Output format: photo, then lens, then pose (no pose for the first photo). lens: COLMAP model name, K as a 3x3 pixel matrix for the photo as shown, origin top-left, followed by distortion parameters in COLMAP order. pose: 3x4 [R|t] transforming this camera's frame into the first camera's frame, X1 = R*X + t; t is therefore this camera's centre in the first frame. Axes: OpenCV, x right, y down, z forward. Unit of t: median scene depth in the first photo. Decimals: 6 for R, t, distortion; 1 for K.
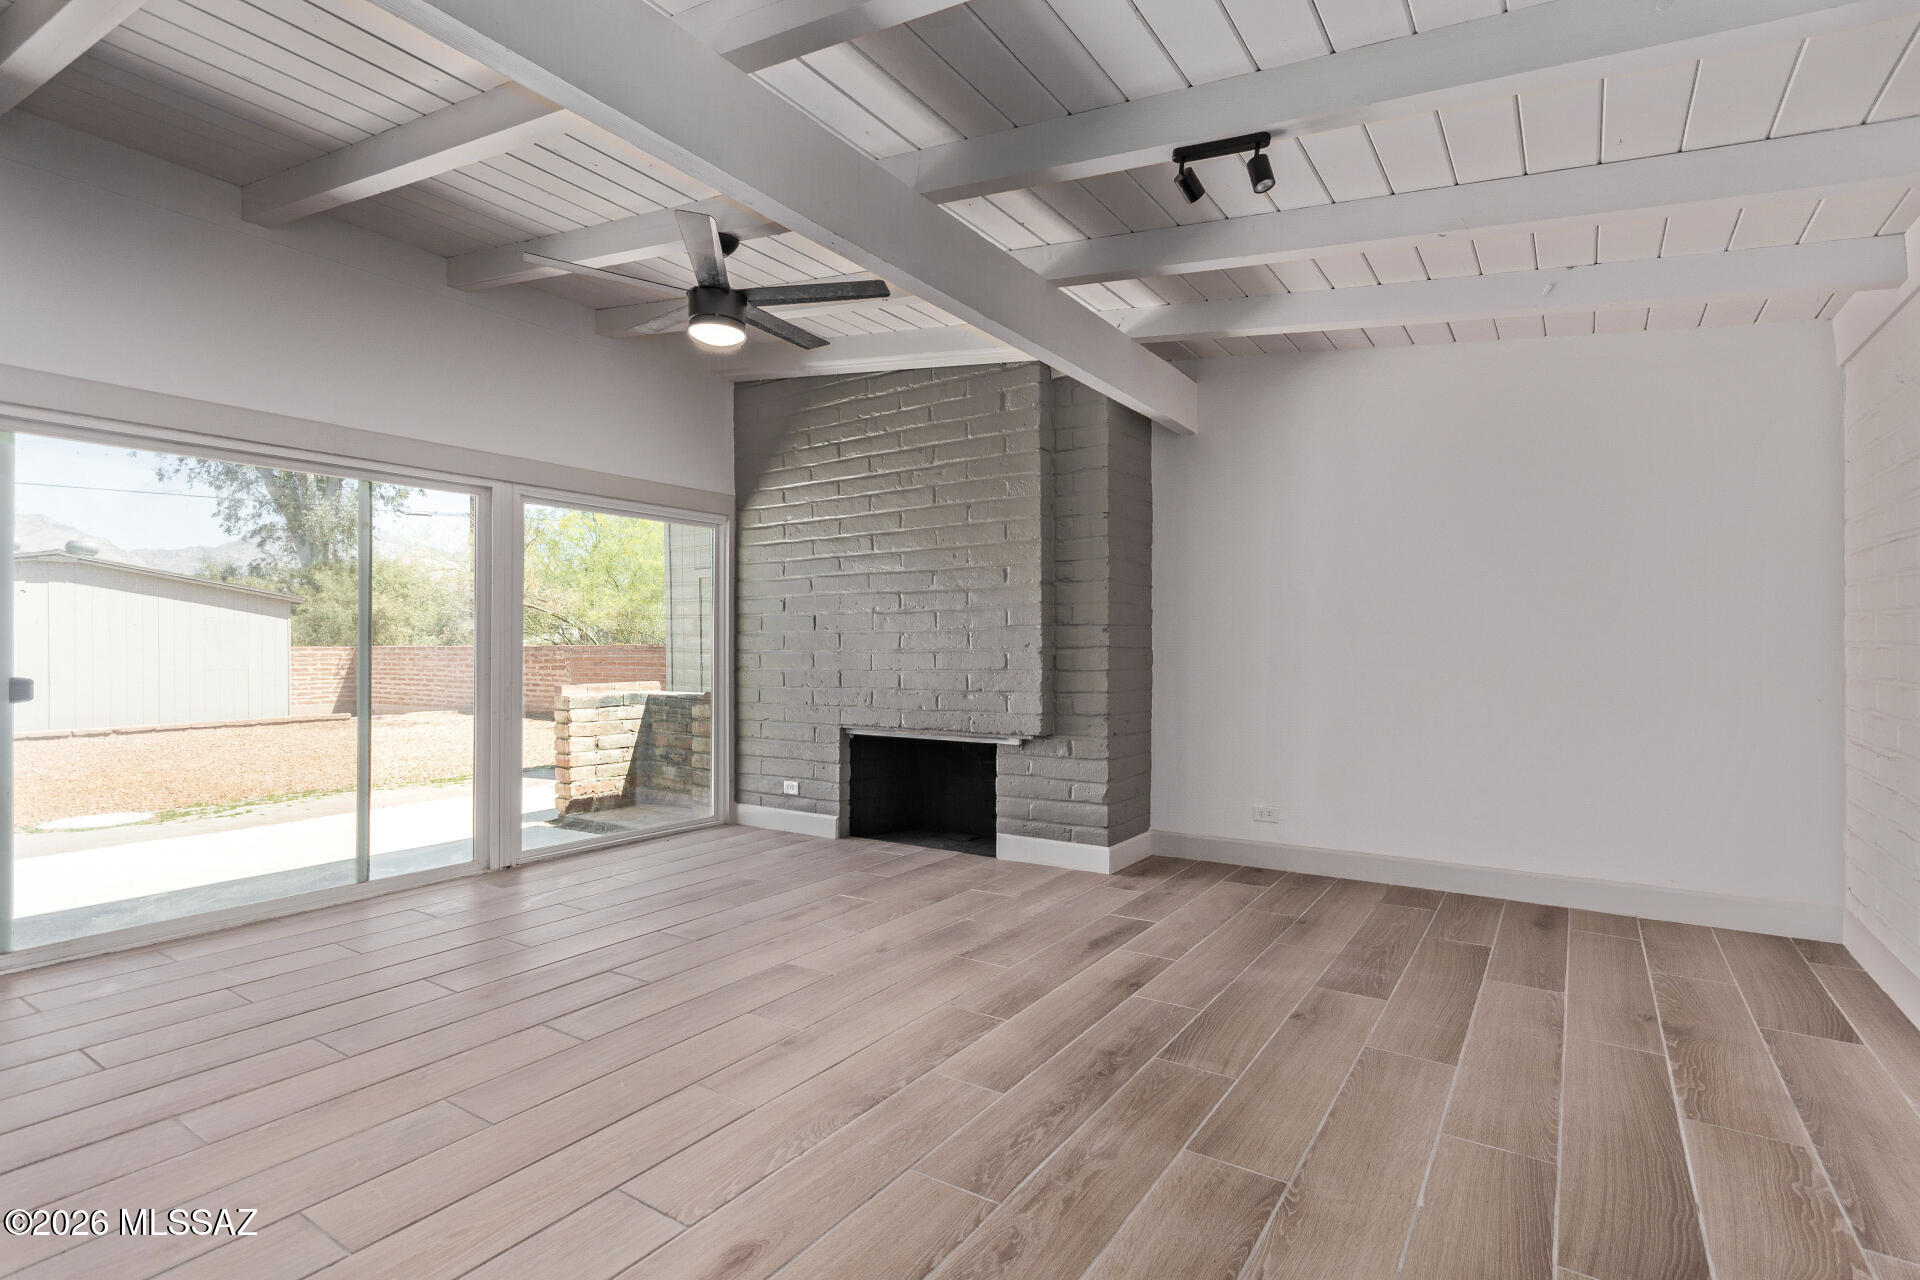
lens RADIAL K [[912.0, 0, 947.9], [0, 912.0, 656.1], [0, 0, 1]] dist [0.008085, -0.000355]
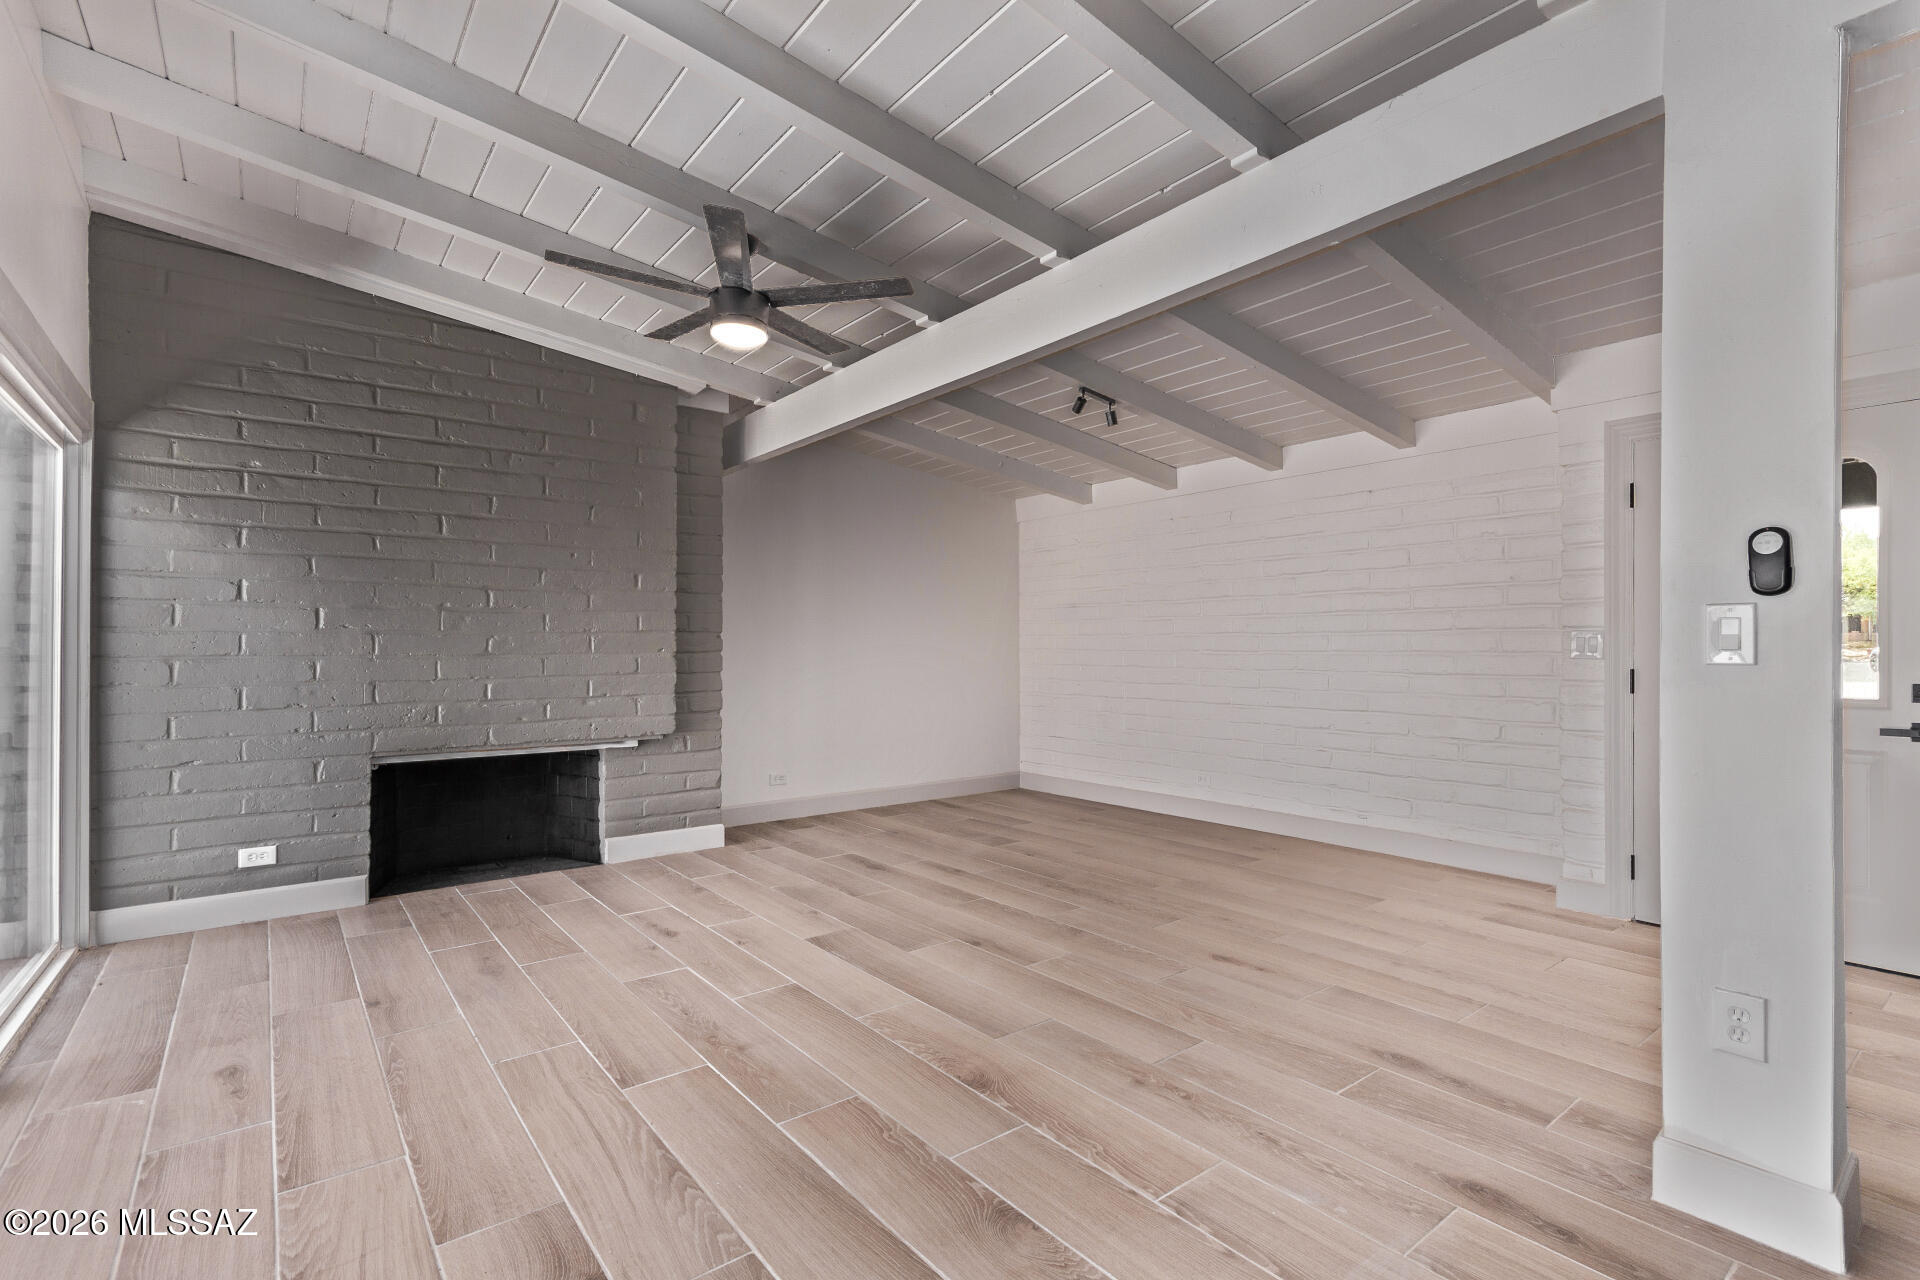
lens RADIAL K [[912.0, 0, 1002.6], [0, 912.0, 647.6], [0, 0, 1]] dist [0.008085, -0.000355]
pose [[0.287328, 0.002169, 0.957830, -0.769936], [0.012026, 0.999910, -0.005872, -0.002225], [-0.957757, 0.013206, 0.287276, 0.300769]]
